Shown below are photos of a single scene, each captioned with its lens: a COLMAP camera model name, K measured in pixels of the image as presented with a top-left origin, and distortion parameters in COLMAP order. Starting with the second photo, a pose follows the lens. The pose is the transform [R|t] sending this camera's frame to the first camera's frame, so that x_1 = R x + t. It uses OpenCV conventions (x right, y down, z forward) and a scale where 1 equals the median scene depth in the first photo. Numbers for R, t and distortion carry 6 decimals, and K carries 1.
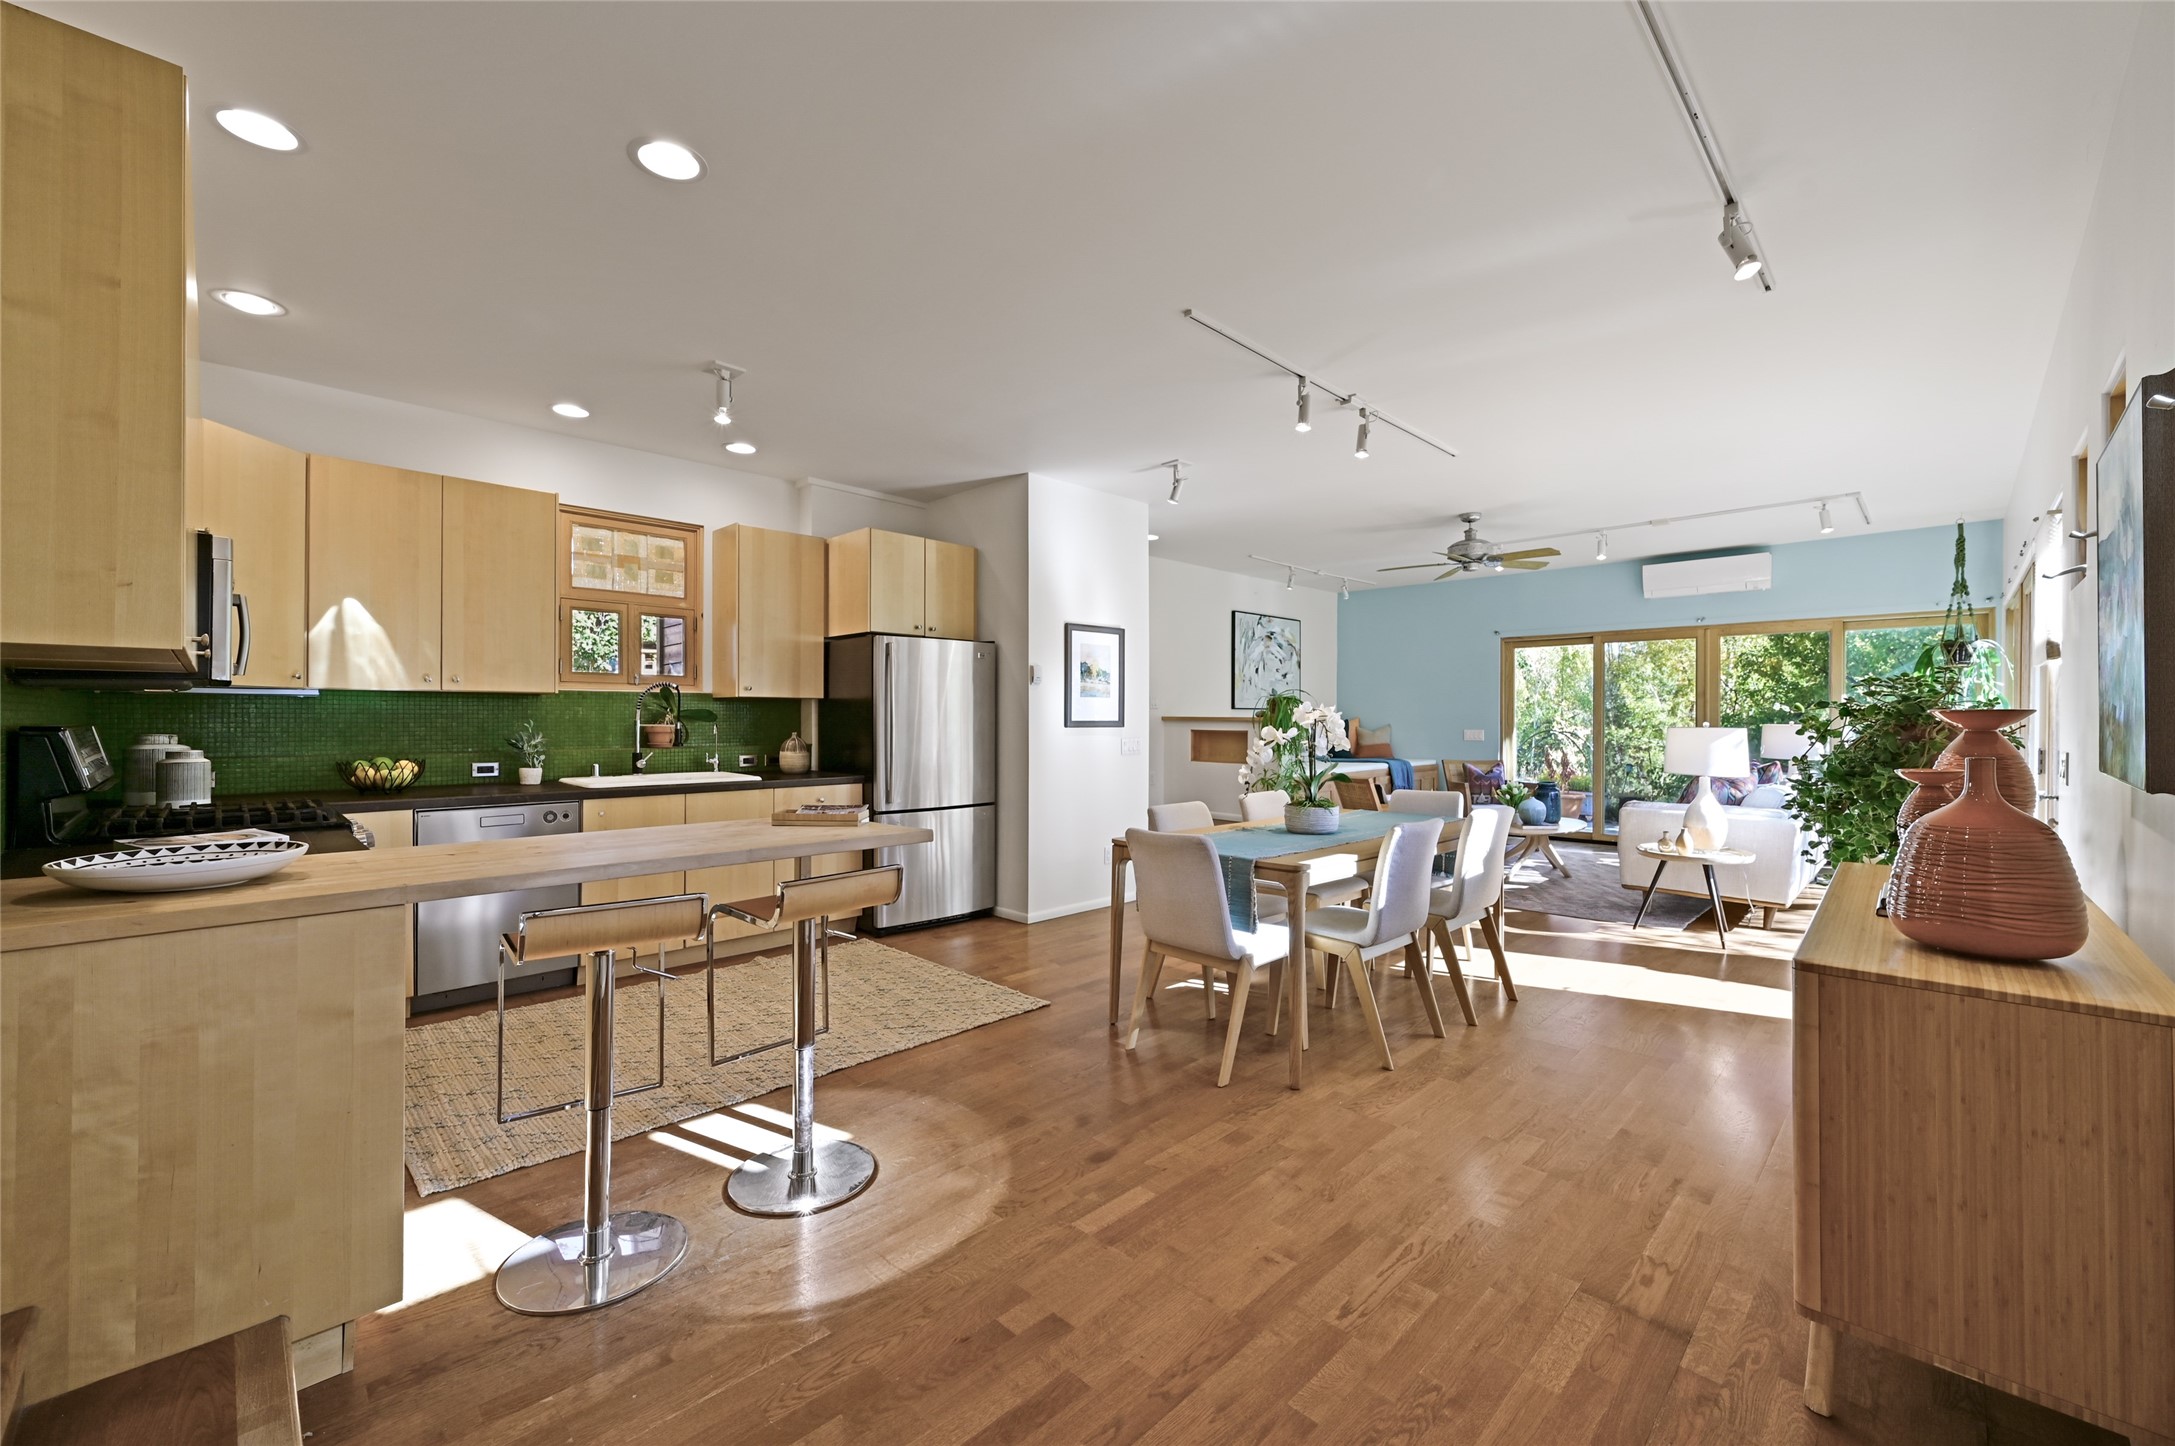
lens RADIAL K [[863.1, 0, 1088.5], [0, 863.1, 717.3], [0, 0, 1]] dist [-0.000233, -0.000547]
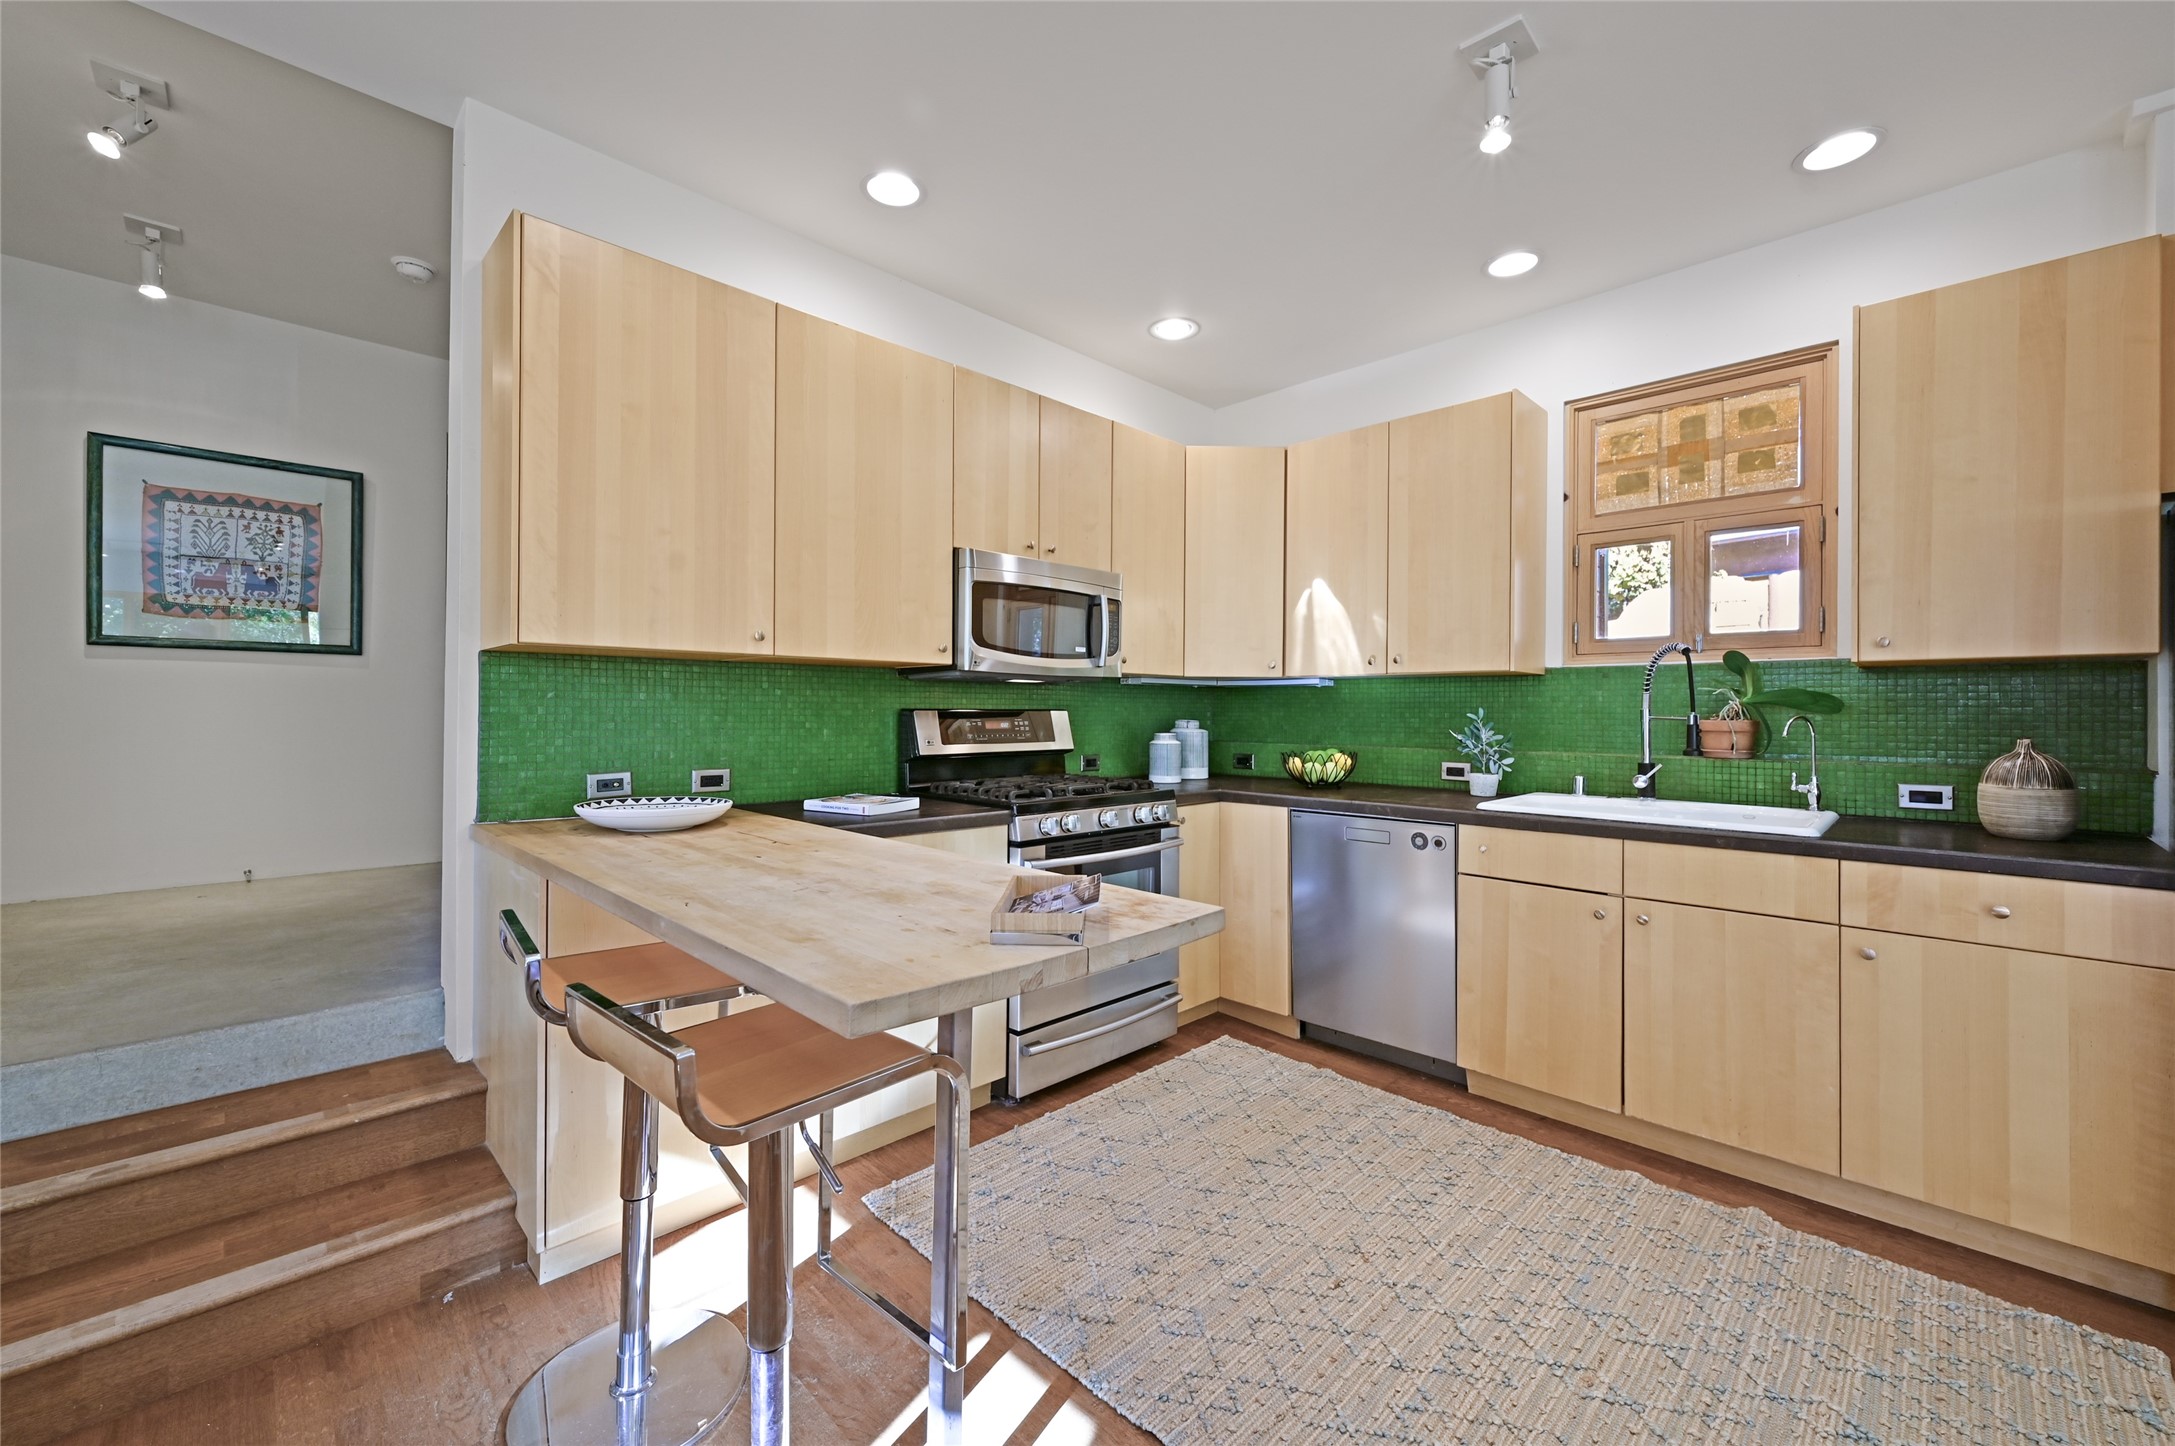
lens RADIAL K [[863.1, 0, 1082.7], [0, 863.1, 710.5], [0, 0, 1]] dist [-0.000233, -0.000547]
pose [[-0.000160, -0.002061, -0.999998, 0.080968], [-0.004452, 0.999988, -0.002060, 0.006643], [0.999990, 0.004451, -0.000169, 0.570540]]
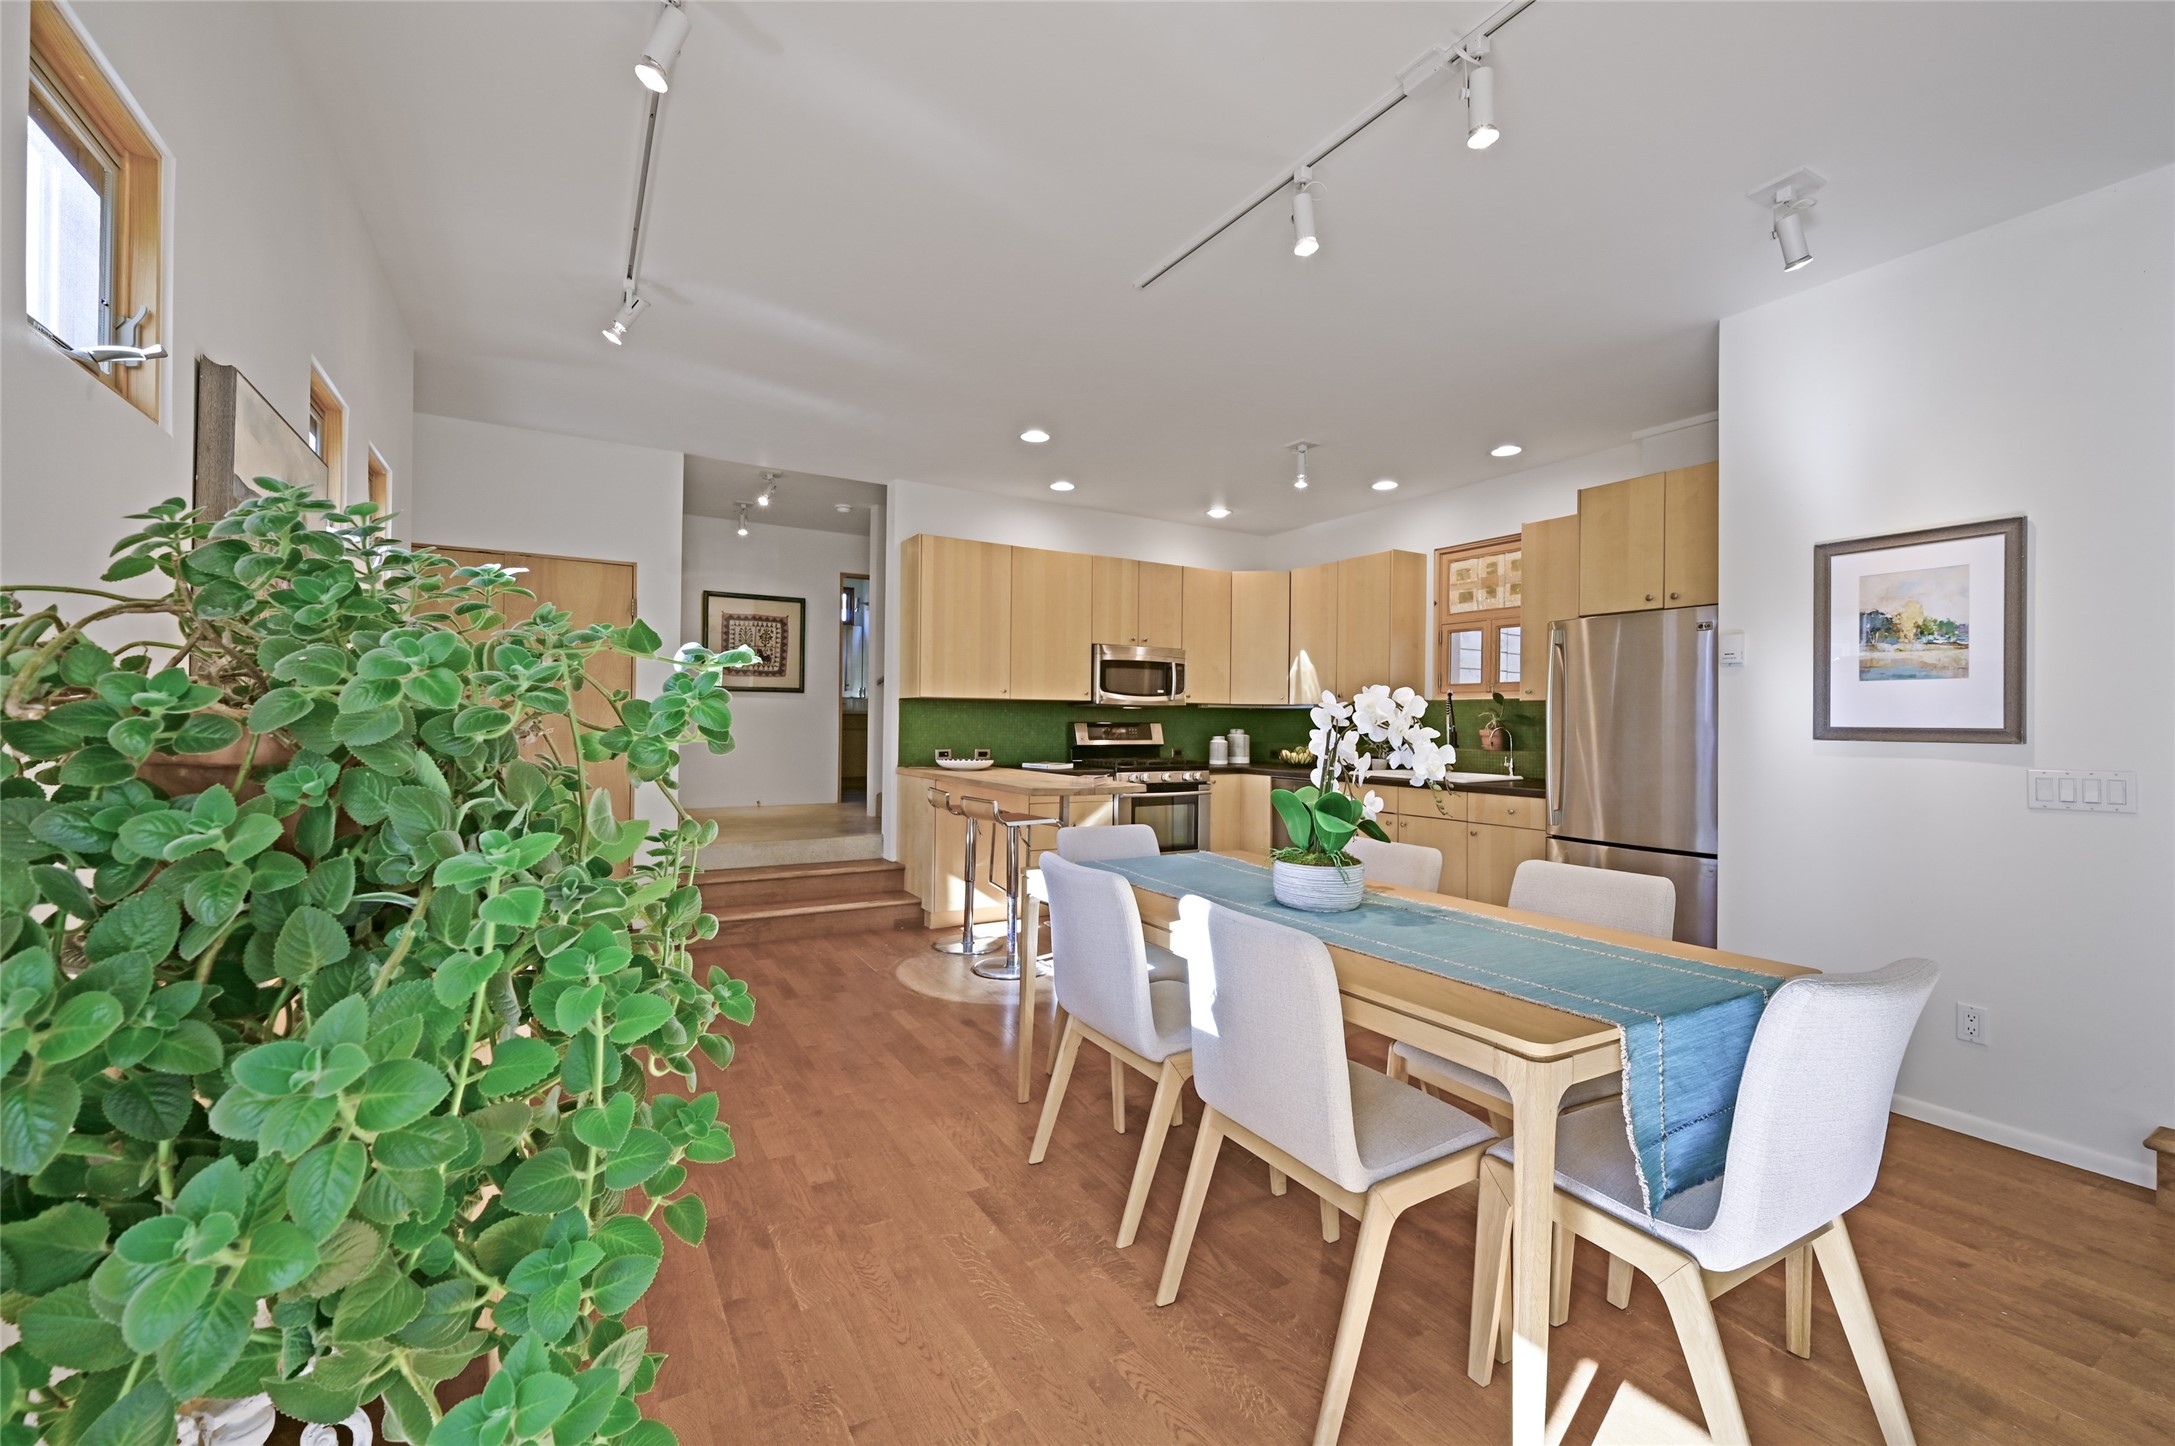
lens RADIAL K [[883.2, 0, 1084.1], [0, 883.2, 727.8], [0, 0, 1]] dist [-0.012525, 0.000051]
pose [[-0.243573, 0.002421, -0.969880, 0.692938], [-0.008733, 0.999951, 0.004689, 0.006879], [0.969843, 0.009612, -0.243540, 0.771772]]
